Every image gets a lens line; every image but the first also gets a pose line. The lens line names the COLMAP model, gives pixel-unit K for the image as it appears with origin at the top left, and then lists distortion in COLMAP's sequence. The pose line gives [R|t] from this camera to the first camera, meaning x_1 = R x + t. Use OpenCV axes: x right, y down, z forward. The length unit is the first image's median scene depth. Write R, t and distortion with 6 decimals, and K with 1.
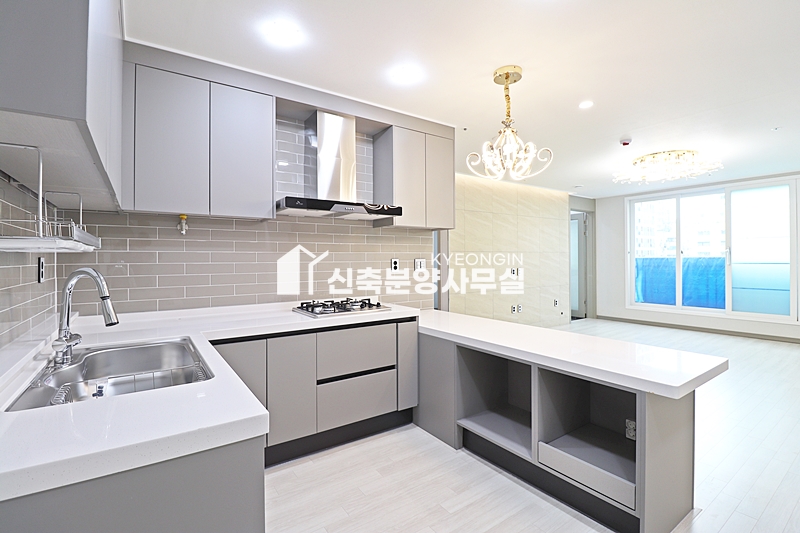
lens RADIAL K [[370.1, 0, 397.2], [0, 370.1, 258.1], [0, 0, 1]] dist [-0.002662, -0.012732]
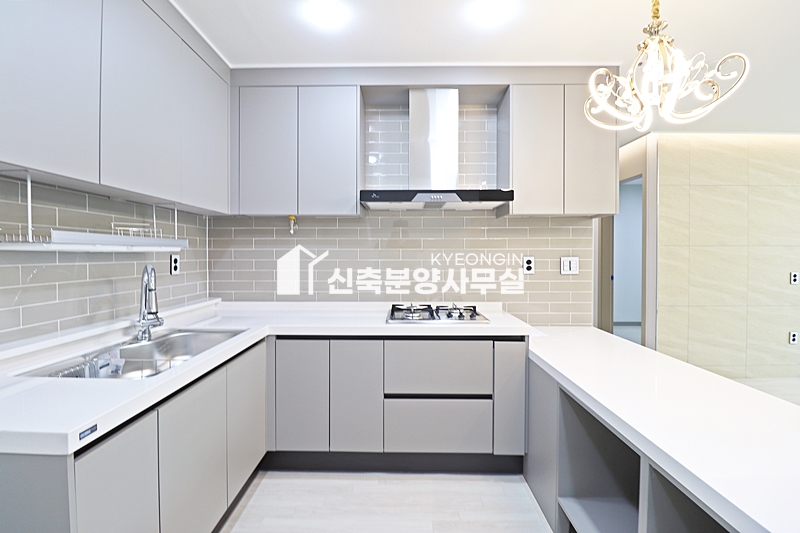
lens RADIAL K [[370.1, 0, 397.2], [0, 370.1, 258.1], [0, 0, 1]] dist [-0.002662, -0.012732]
pose [[0.811855, 0.011953, -0.583736, 0.247944], [-0.002680, 0.999856, 0.016746, -0.008416], [0.583853, -0.012031, 0.811771, 0.226853]]
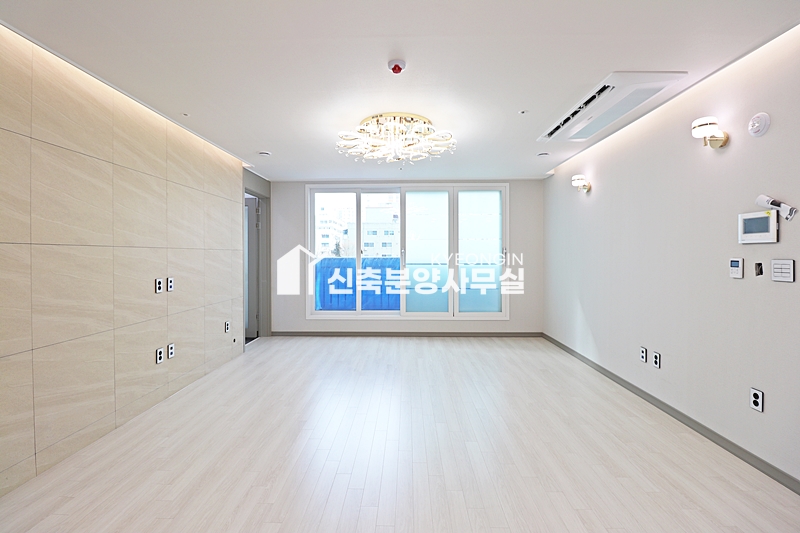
lens RADIAL K [[370.1, 0, 397.2], [0, 370.1, 258.1], [0, 0, 1]] dist [-0.002662, -0.012732]
pose [[0.596392, -0.000293, 0.802693, 0.183232], [-0.004298, 0.999984, 0.003558, -0.010010], [-0.802682, -0.005571, 0.596381, 0.805279]]
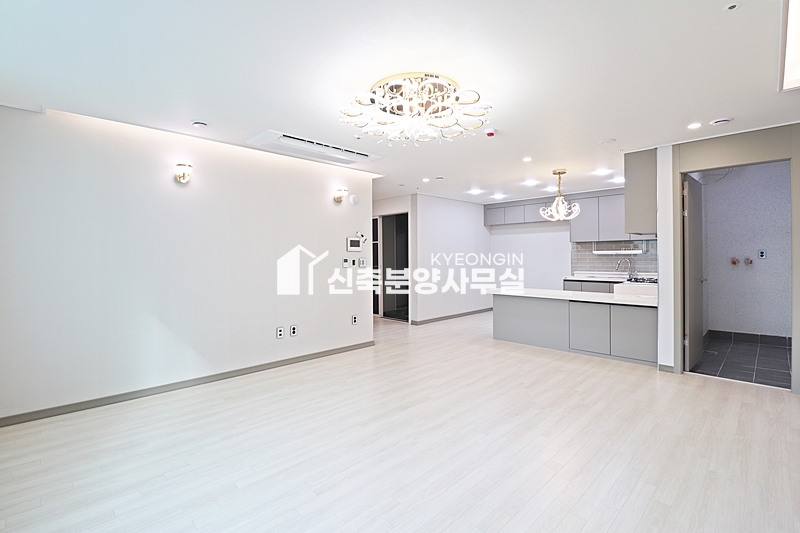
lens RADIAL K [[370.1, 0, 397.2], [0, 370.1, 258.1], [0, 0, 1]] dist [-0.002662, -0.012732]
pose [[-0.986943, 0.010387, -0.160737, 1.386519], [0.010532, 0.999945, -0.000048, -0.006820], [0.160727, -0.001740, -0.986997, 2.515550]]
